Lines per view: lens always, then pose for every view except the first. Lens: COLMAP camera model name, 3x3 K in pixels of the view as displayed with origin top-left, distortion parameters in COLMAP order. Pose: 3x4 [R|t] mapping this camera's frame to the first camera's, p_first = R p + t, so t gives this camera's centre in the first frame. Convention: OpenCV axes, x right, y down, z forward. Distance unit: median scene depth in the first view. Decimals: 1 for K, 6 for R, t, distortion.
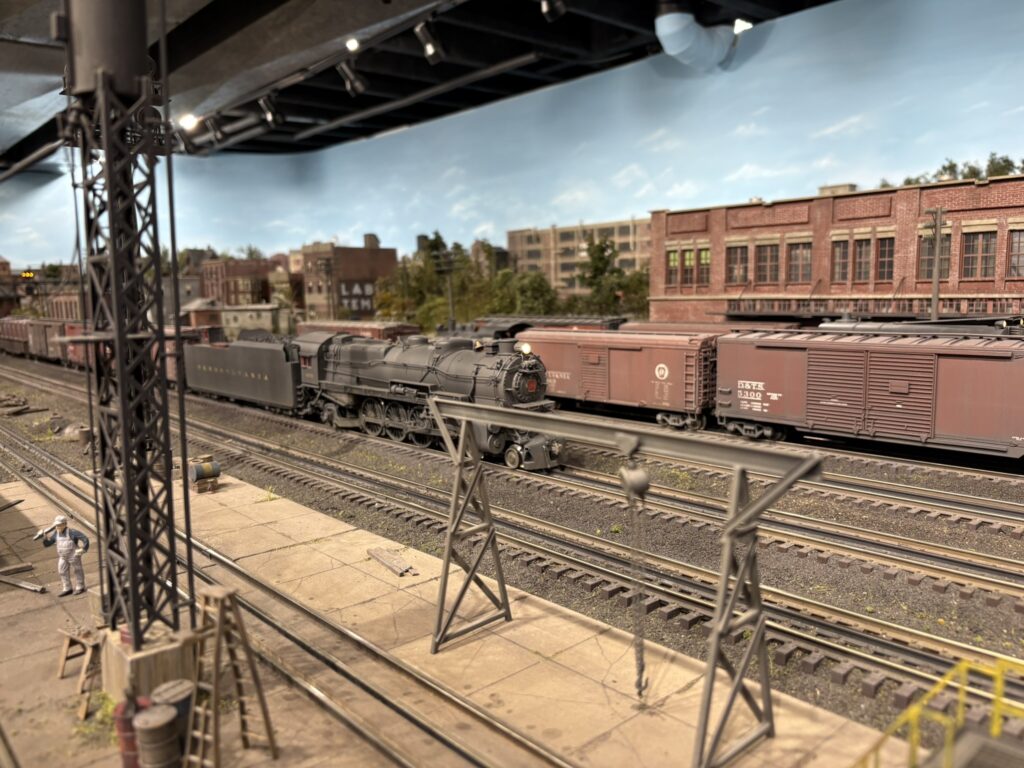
lens RADIAL K [[794.4, 0, 512.0], [0, 794.4, 384.0], [0, 0, 1]] dist [0.014057, -0.003305]
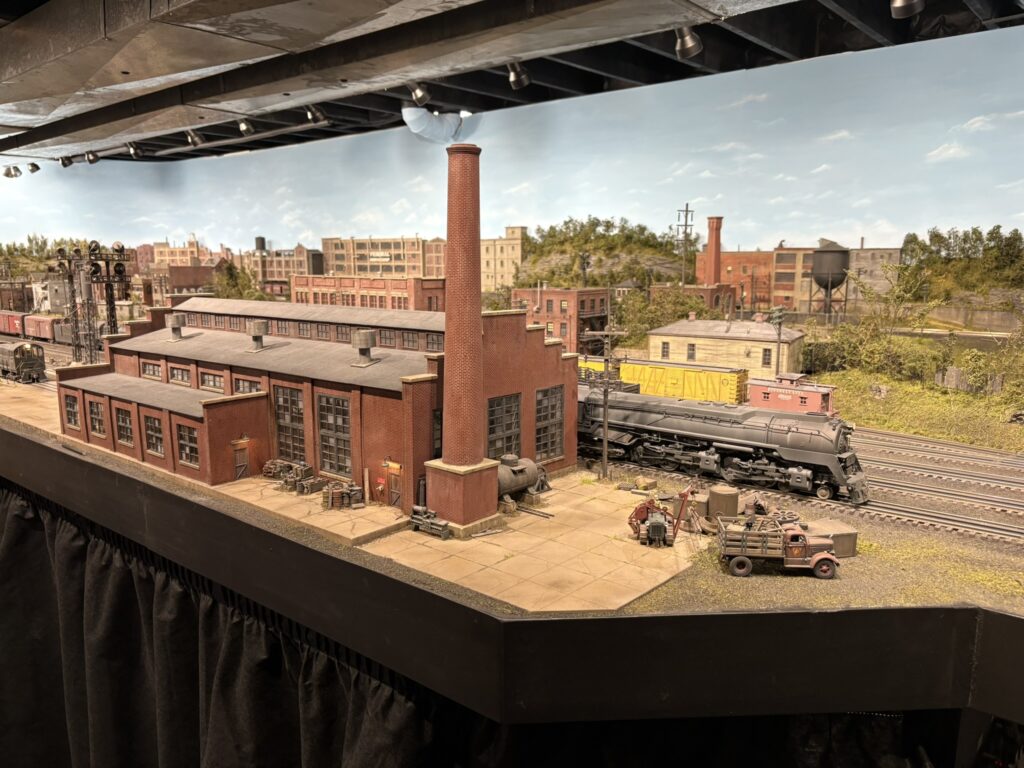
lens RADIAL K [[794.4, 0, 512.0], [0, 794.4, 384.0], [0, 0, 1]] dist [0.014057, -0.003305]
pose [[0.990971, 0.004631, 0.133995, 0.158203], [-0.008891, 0.999473, 0.031210, 0.009776], [-0.133780, -0.032119, 0.990490, -0.453466]]
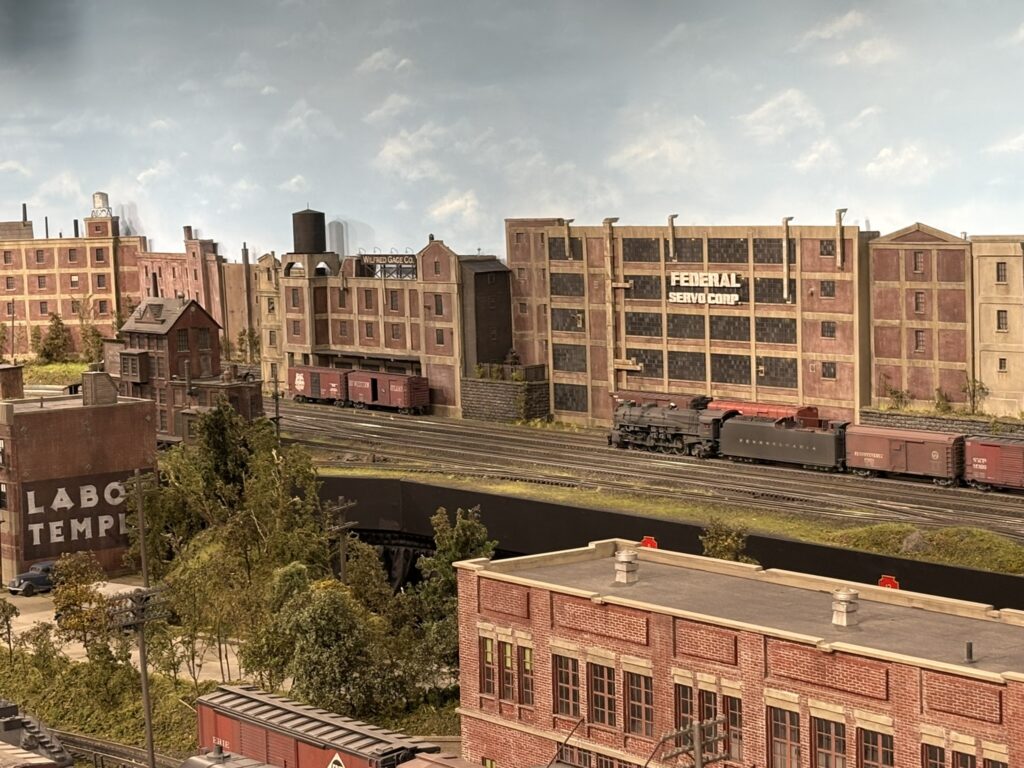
lens RADIAL K [[2353.0, 0, 512.0], [0, 2353.0, 384.0], [0, 0, 1]] dist [0.292080, -0.657725]
pose [[0.996935, 0.006411, -0.077977, 0.106846], [-0.008439, 0.999634, -0.025703, -0.093603], [0.077784, 0.026282, 0.996624, -0.223225]]
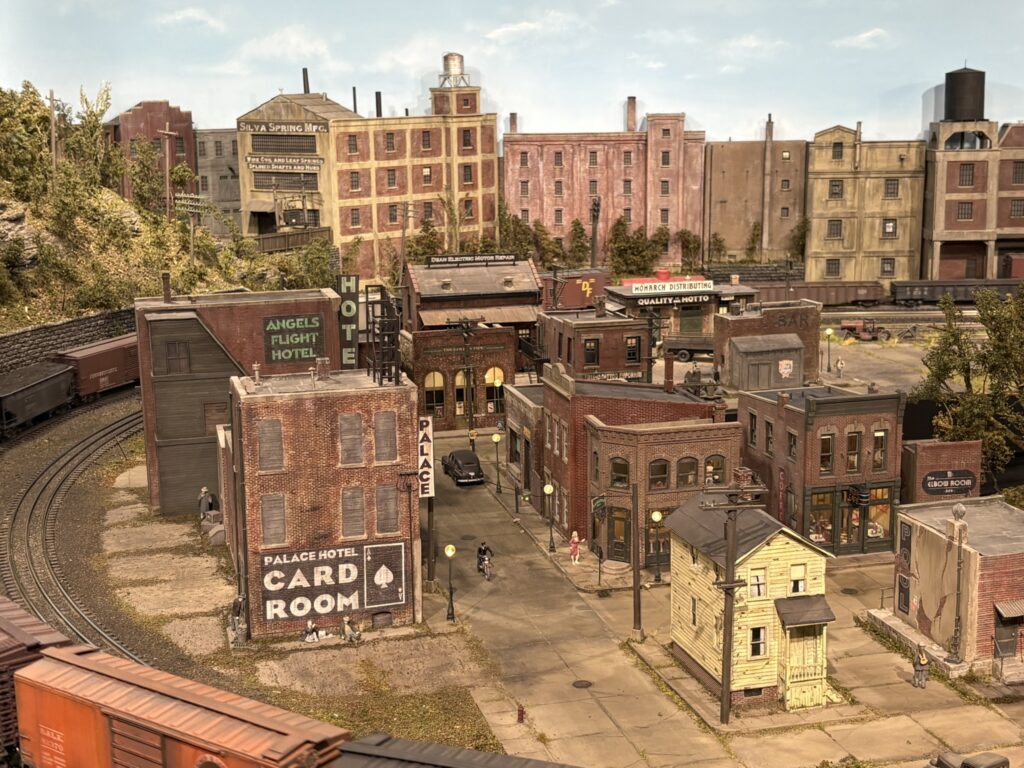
lens RADIAL K [[1477.4, 0, 512.0], [0, 1477.4, 384.0], [0, 0, 1]] dist [0.303335, -1.365317]
pose [[0.693285, -0.124955, 0.709748, -0.916969], [0.080562, 0.992118, 0.095974, -0.172894], [-0.716146, -0.009358, 0.697887, 0.896061]]
